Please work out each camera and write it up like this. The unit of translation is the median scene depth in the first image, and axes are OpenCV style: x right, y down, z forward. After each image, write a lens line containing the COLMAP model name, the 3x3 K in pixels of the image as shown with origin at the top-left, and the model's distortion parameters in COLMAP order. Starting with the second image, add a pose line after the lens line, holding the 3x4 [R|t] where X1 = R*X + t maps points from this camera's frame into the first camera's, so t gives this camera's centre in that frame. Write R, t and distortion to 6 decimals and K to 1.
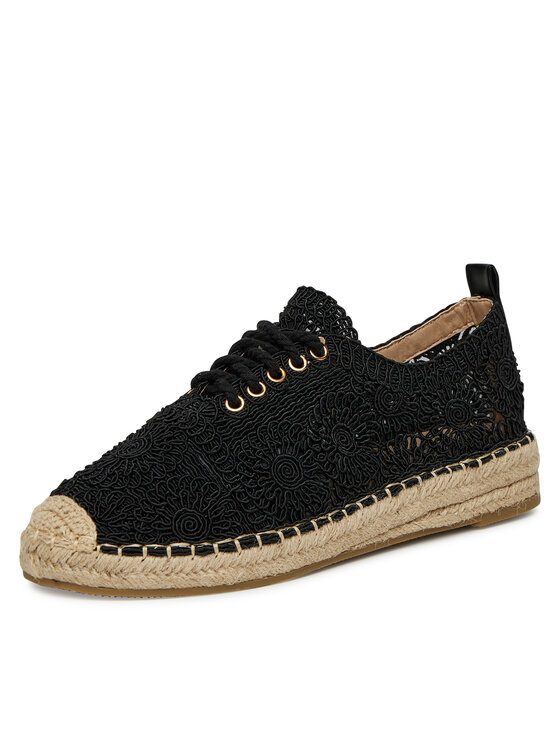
lens RADIAL K [[1906.1, 0, 280.0], [0, 1906.1, 373.0], [0, 0, 1]] dist [-0.007061, -0.733396]
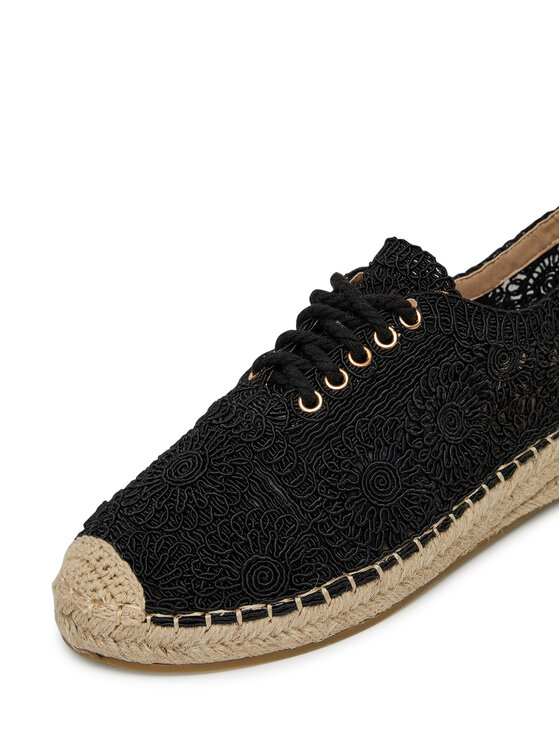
lens RADIAL K [[1405.5, 0, 280.0], [0, 1405.5, 373.0], [0, 0, 1]] dist [-0.048184, 0.058218]
pose [[0.997899, -0.054988, -0.034258, -0.016000], [0.060343, 0.981337, 0.182581, -0.104192], [0.023579, -0.184265, 0.982594, 0.440618]]
